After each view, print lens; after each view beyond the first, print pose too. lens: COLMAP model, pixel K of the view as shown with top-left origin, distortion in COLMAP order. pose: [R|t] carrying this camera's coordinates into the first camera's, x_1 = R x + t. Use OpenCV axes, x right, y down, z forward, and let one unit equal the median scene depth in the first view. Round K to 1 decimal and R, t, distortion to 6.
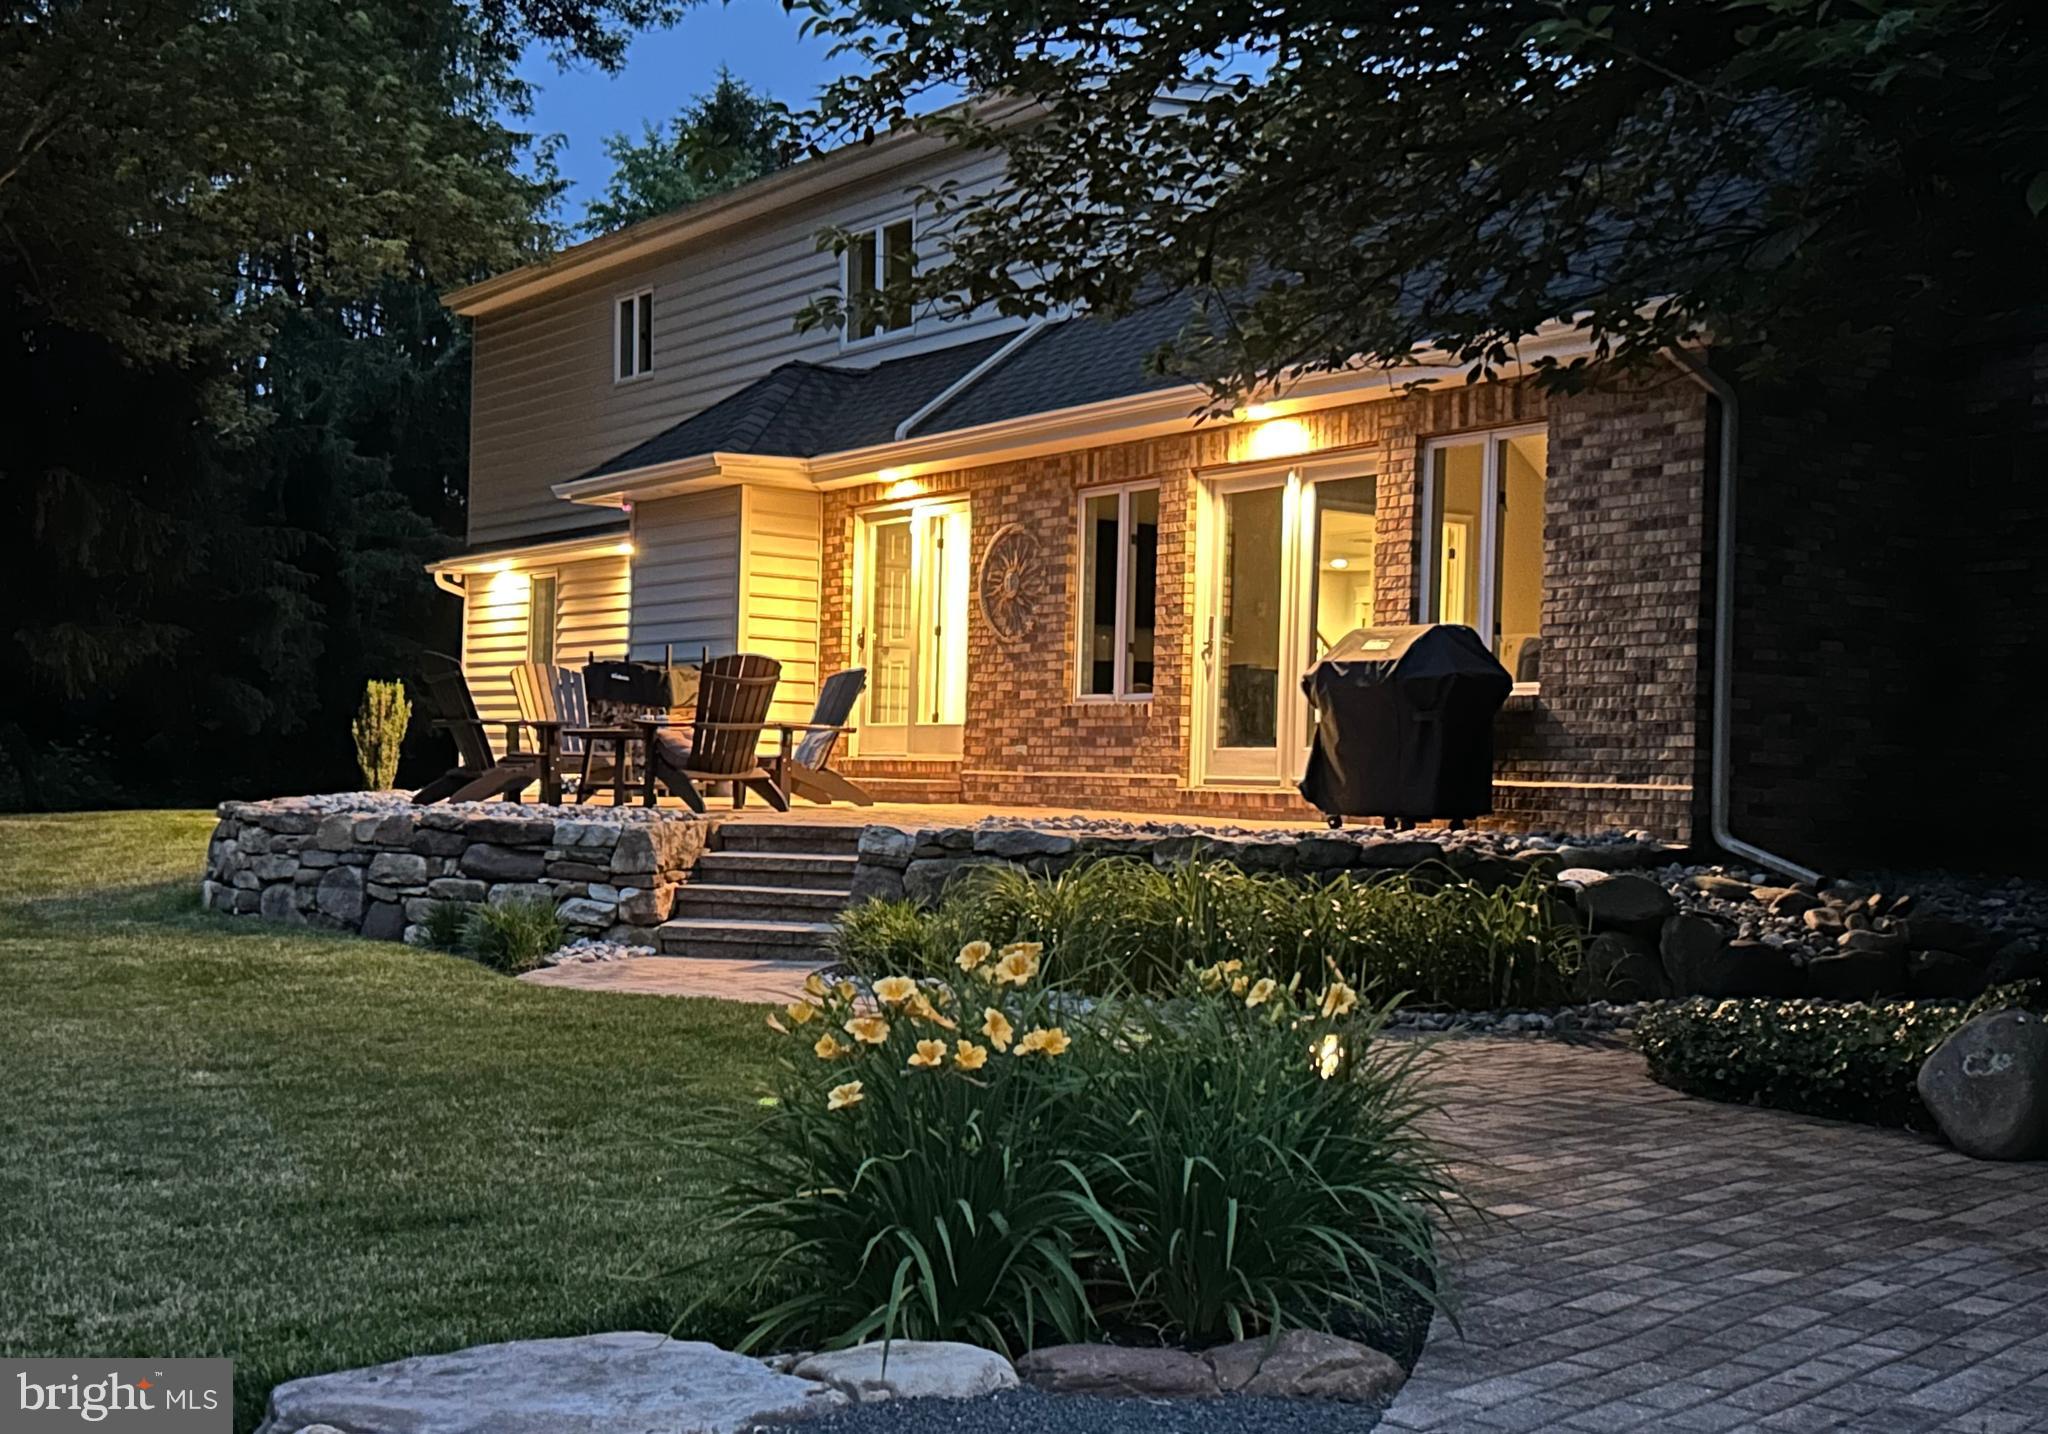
lens RADIAL K [[2516.3, 0, 1030.0], [0, 2516.3, 775.4], [0, 0, 1]] dist [0.083874, 0.000000]
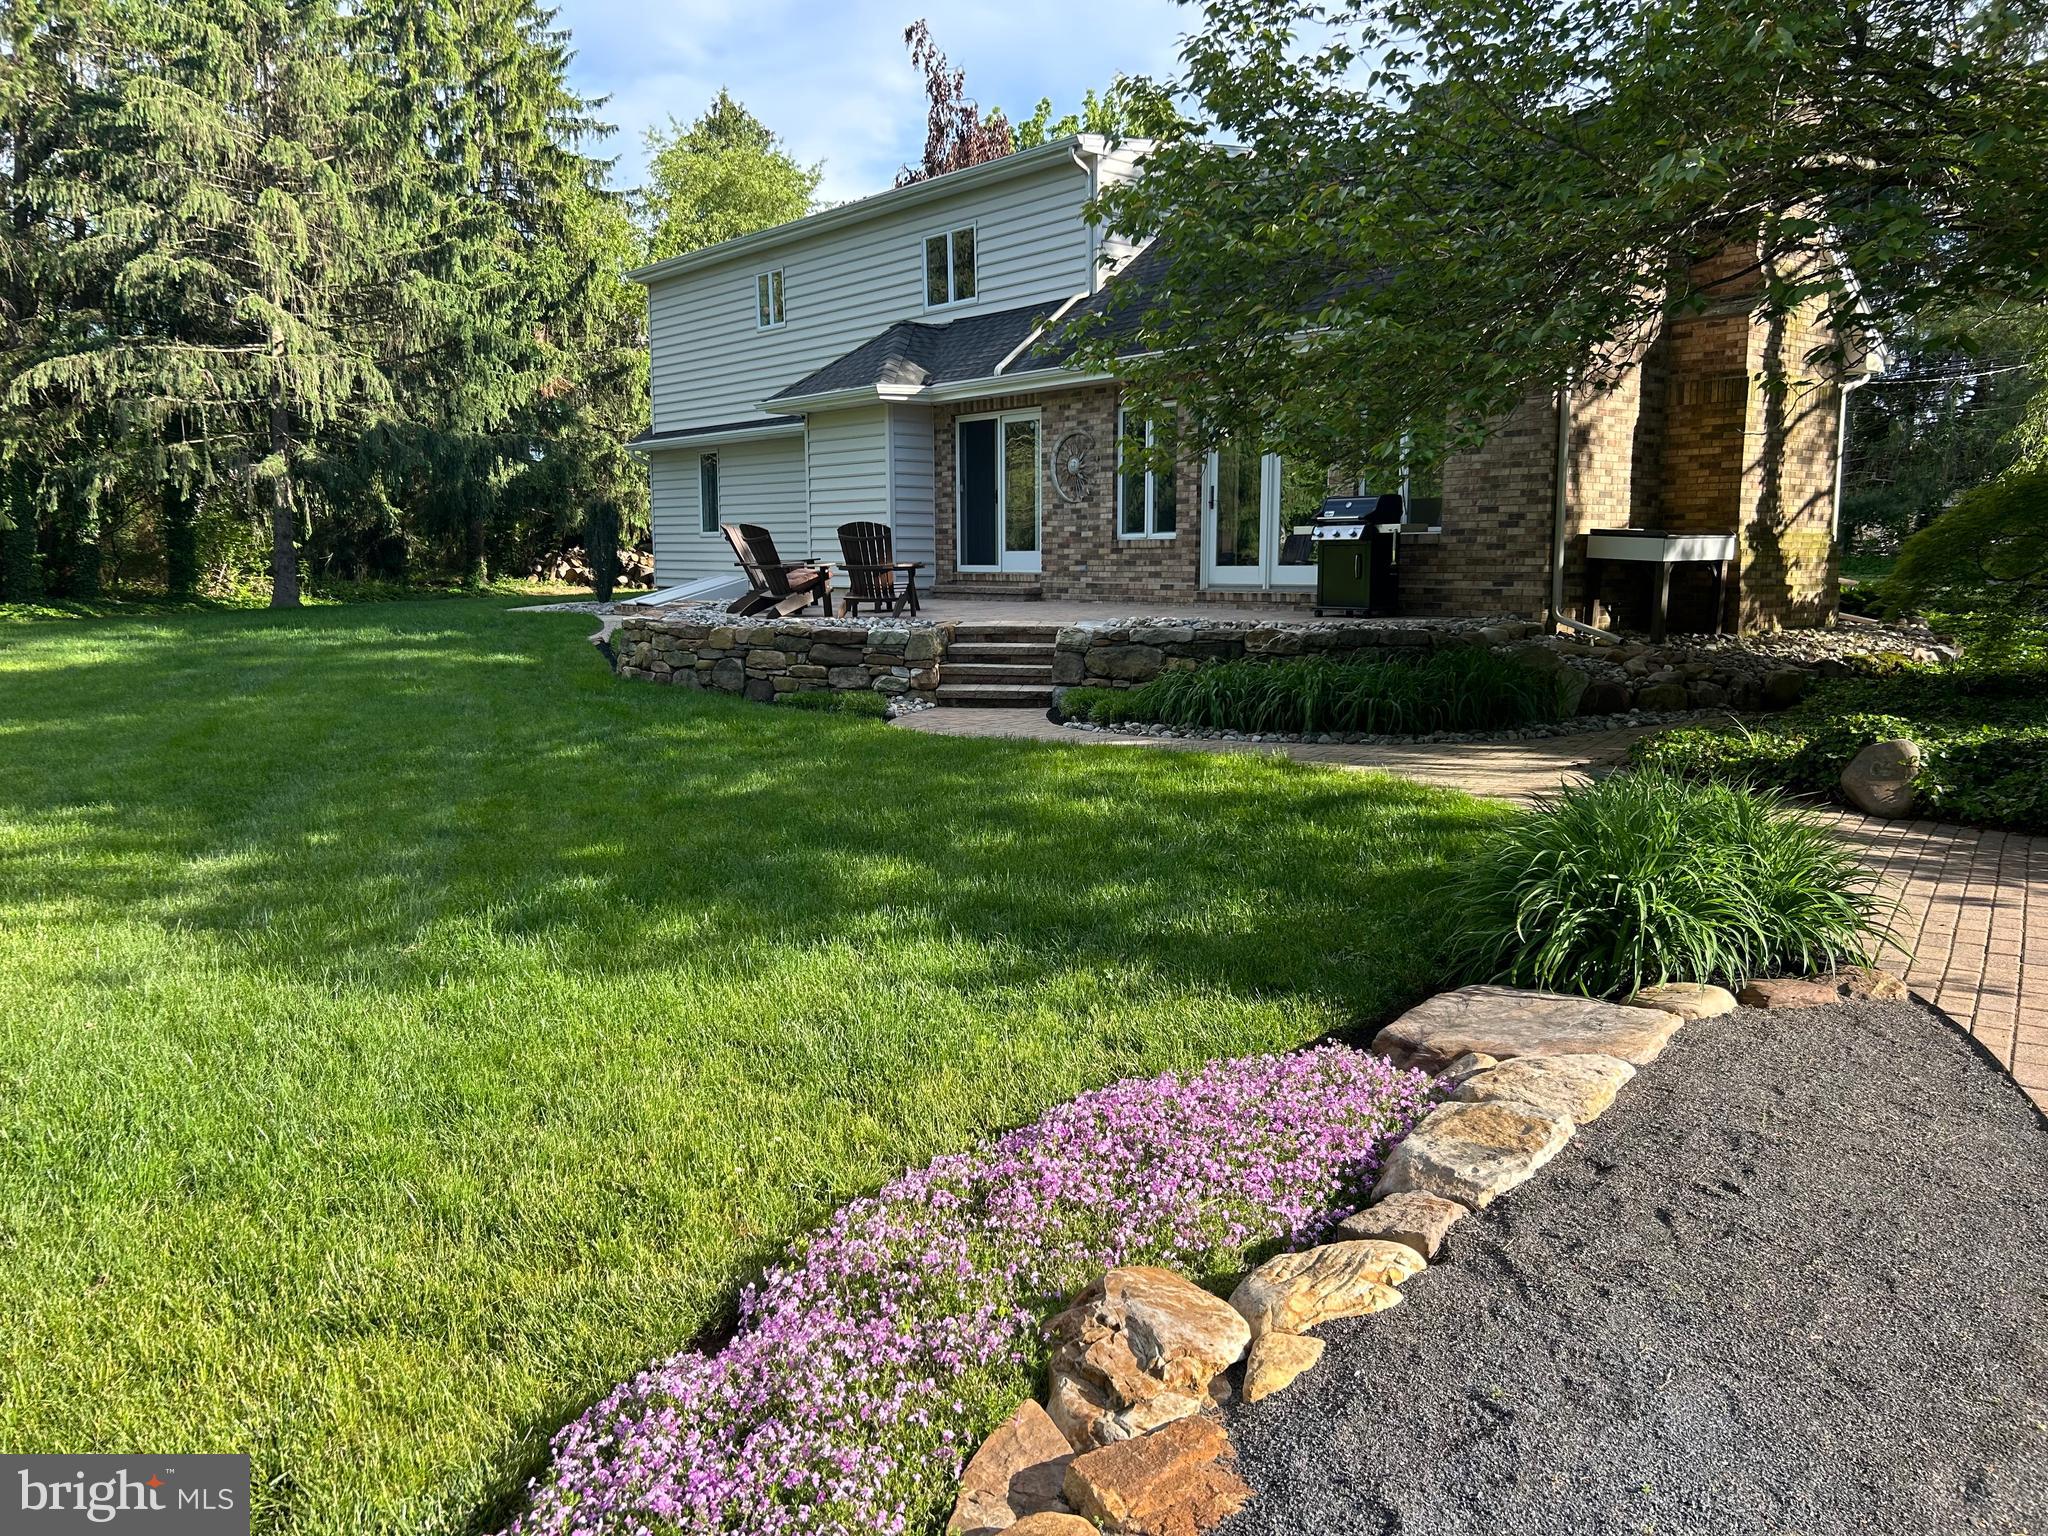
lens RADIAL K [[1533.9, 0, 1019.6], [0, 1533.9, 790.9], [0, 0, 1]] dist [0.076182, -0.076577]
pose [[0.995556, -0.044639, 0.082915, -0.173564], [0.030981, 0.986752, 0.159250, -0.034916], [-0.088925, -0.155974, 0.983750, -0.033405]]
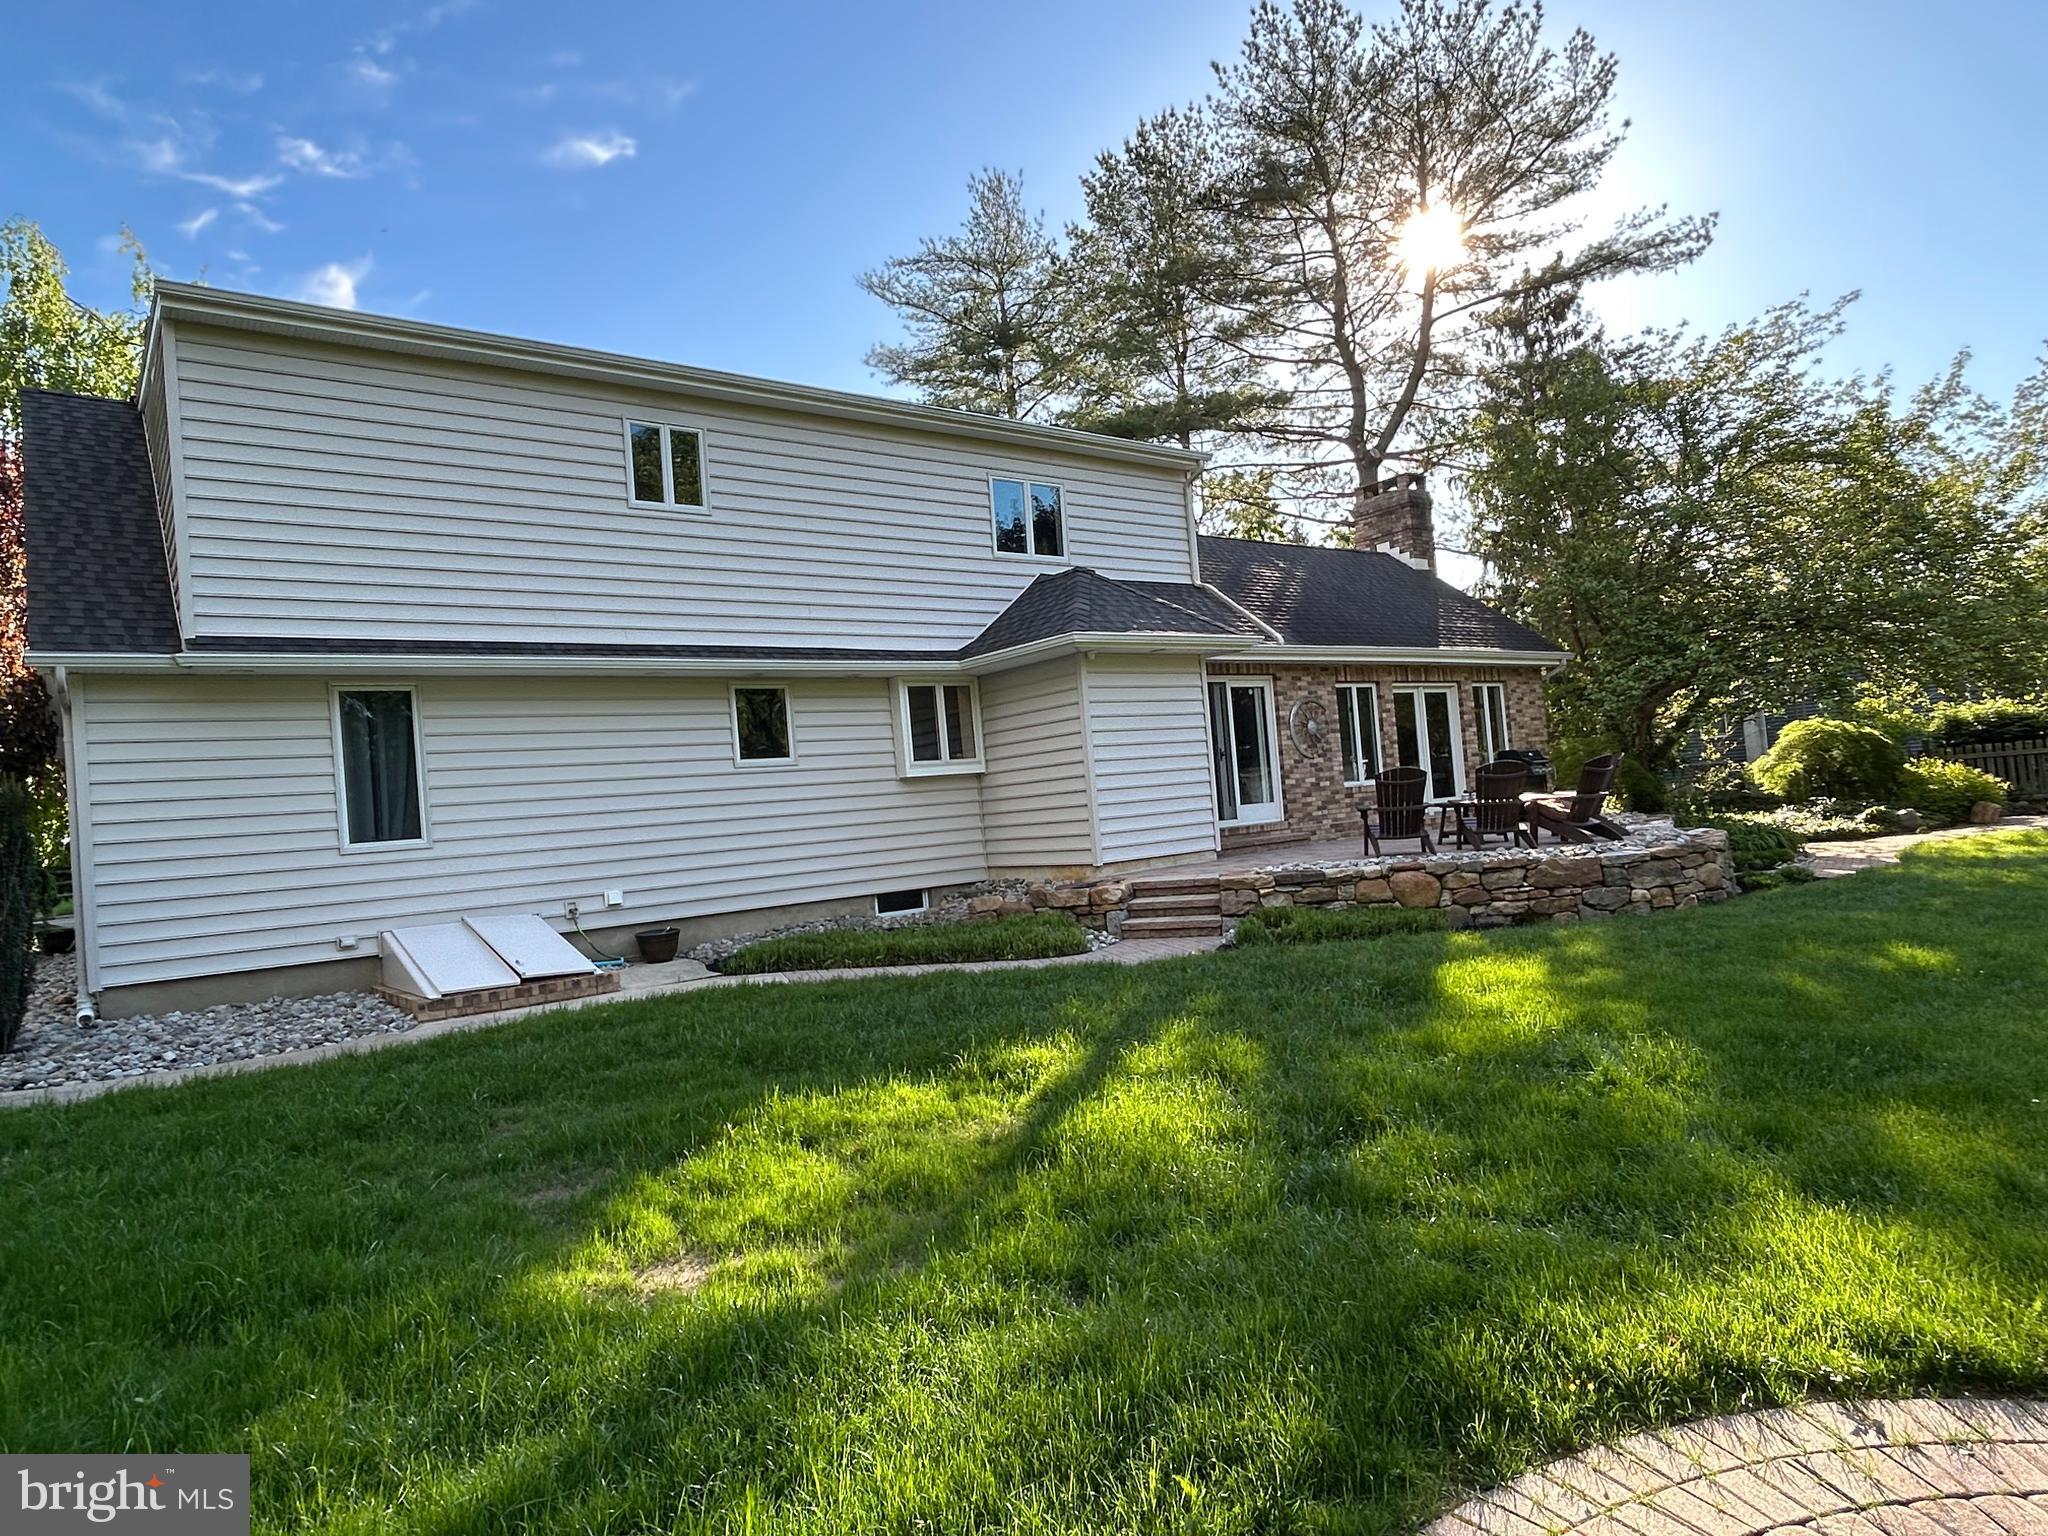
lens RADIAL K [[1243.1, 0, 1011.5], [0, 1243.1, 771.0], [0, 0, 1]] dist [0.002300, -0.004900]
pose [[-0.063145, 0.003190, 0.997999, -1.207665], [0.071457, 0.997443, 0.001333, -0.076938], [-0.995443, 0.071399, -0.063212, 1.646351]]
